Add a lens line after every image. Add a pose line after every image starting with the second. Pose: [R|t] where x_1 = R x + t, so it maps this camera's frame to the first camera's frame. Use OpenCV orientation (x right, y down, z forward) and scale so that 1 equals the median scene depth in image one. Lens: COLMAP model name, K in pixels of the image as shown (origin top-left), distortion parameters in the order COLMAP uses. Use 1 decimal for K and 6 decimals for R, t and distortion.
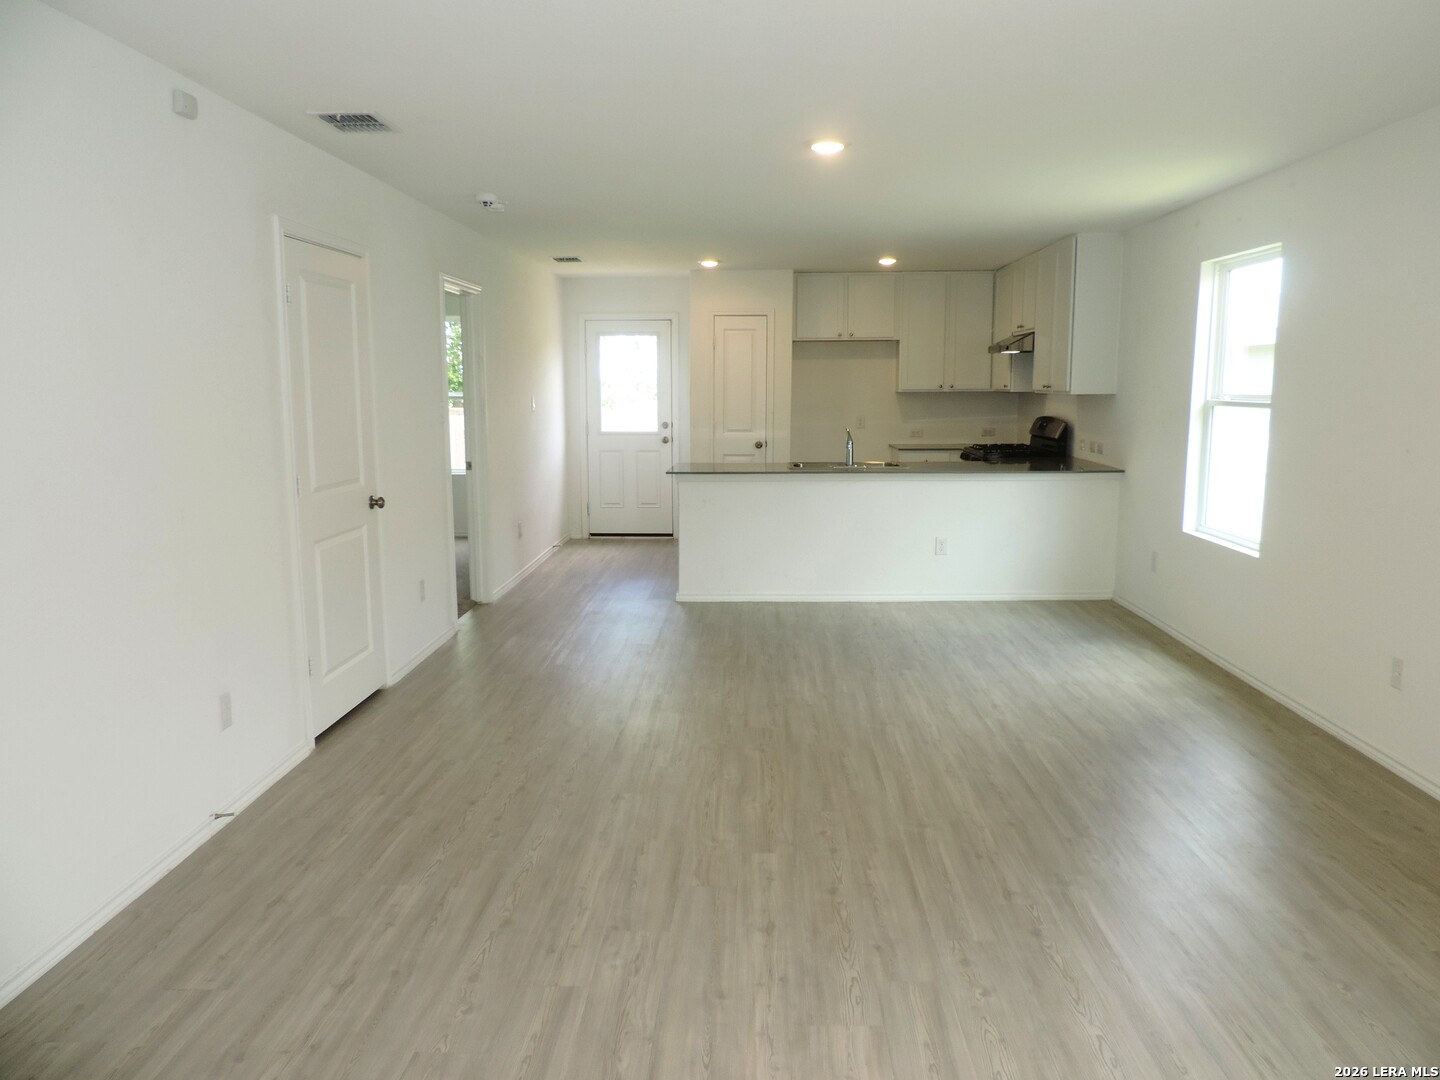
lens RADIAL K [[999.2, 0, 720.0], [0, 999.2, 540.0], [0, 0, 1]] dist [-0.007312, -0.005021]
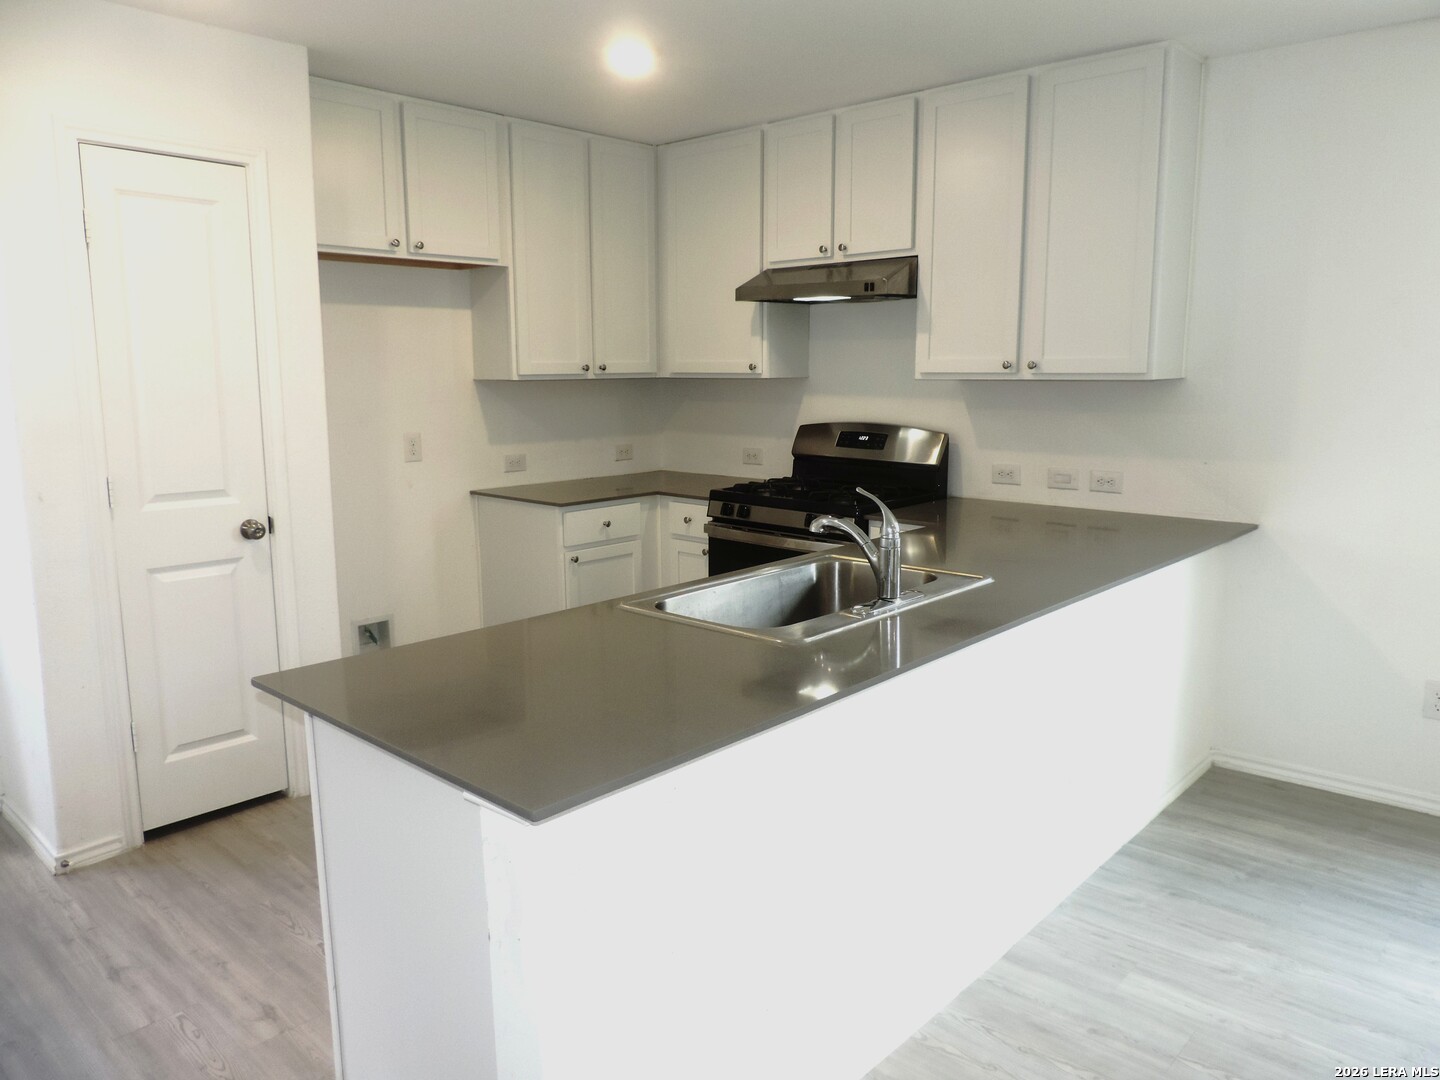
lens RADIAL K [[1024.6, 0, 720.0], [0, 1024.6, 540.0], [0, 0, 1]] dist [0.000572, -0.000984]
pose [[0.637704, -0.127293, 0.759690, -0.133994], [0.122322, 0.990471, 0.063283, -0.093711], [-0.760507, 0.052571, 0.647198, 0.627948]]
